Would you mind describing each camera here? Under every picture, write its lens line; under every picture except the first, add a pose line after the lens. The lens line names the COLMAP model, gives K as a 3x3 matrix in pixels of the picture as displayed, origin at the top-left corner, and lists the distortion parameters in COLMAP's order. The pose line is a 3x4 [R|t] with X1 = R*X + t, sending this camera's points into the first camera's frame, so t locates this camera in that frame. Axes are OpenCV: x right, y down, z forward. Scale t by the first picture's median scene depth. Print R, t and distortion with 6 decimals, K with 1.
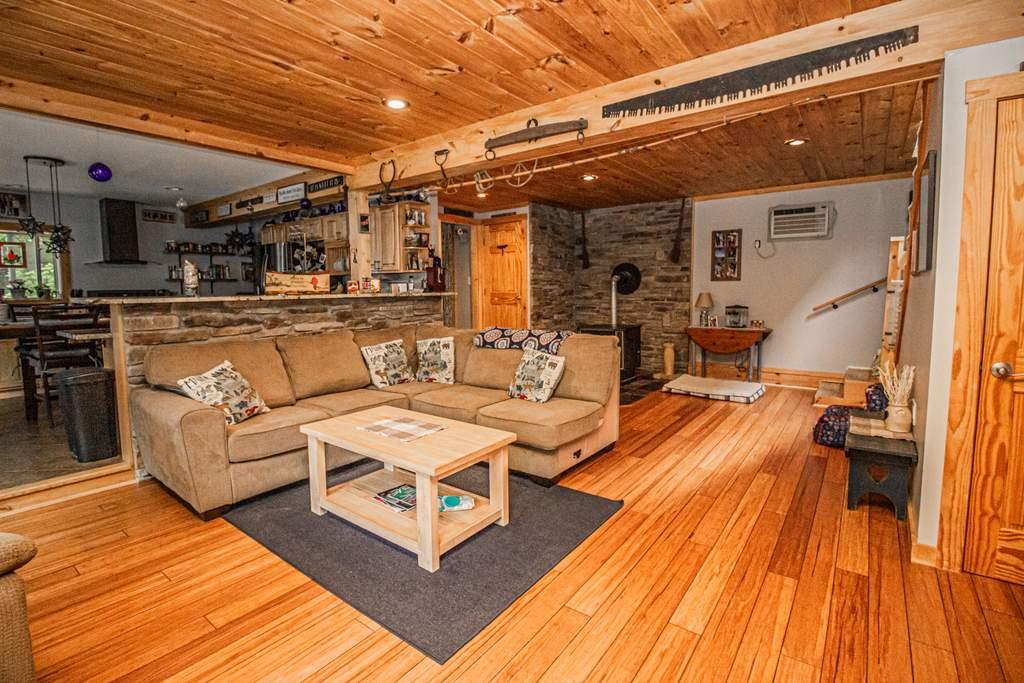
lens RADIAL K [[483.9, 0, 516.1], [0, 483.9, 335.9], [0, 0, 1]] dist [-0.005303, -0.001717]
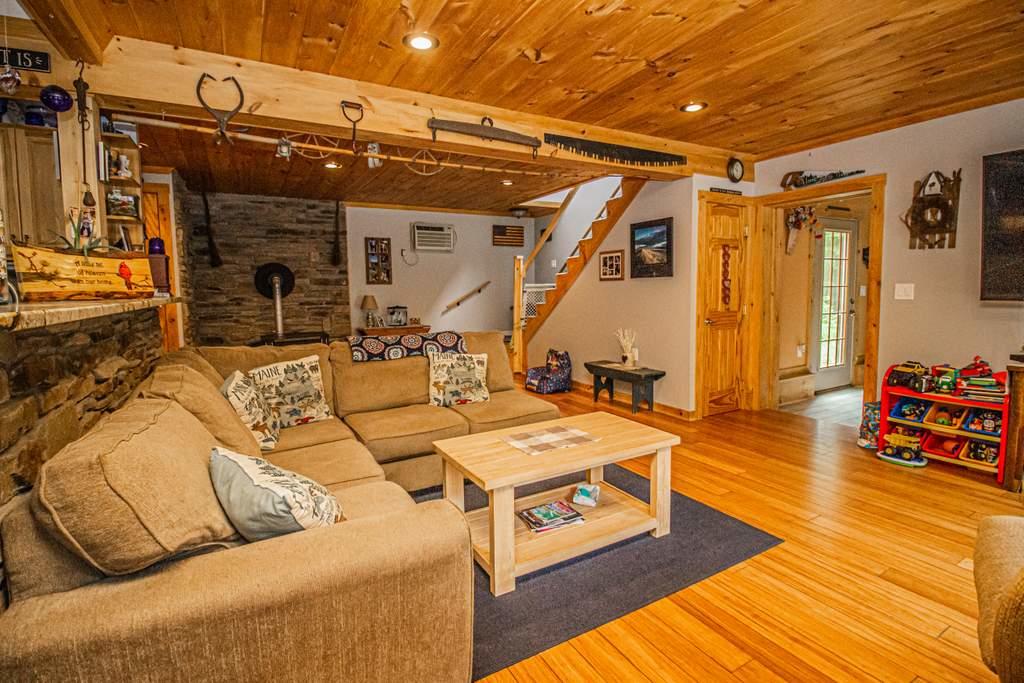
lens RADIAL K [[483.9, 0, 519.5], [0, 483.9, 334.5], [0, 0, 1]] dist [-0.005303, -0.001717]
pose [[0.384477, -0.084073, 0.919298, -0.465514], [0.101592, 0.993649, 0.048384, -0.022526], [-0.917527, 0.074791, 0.390577, 0.300079]]
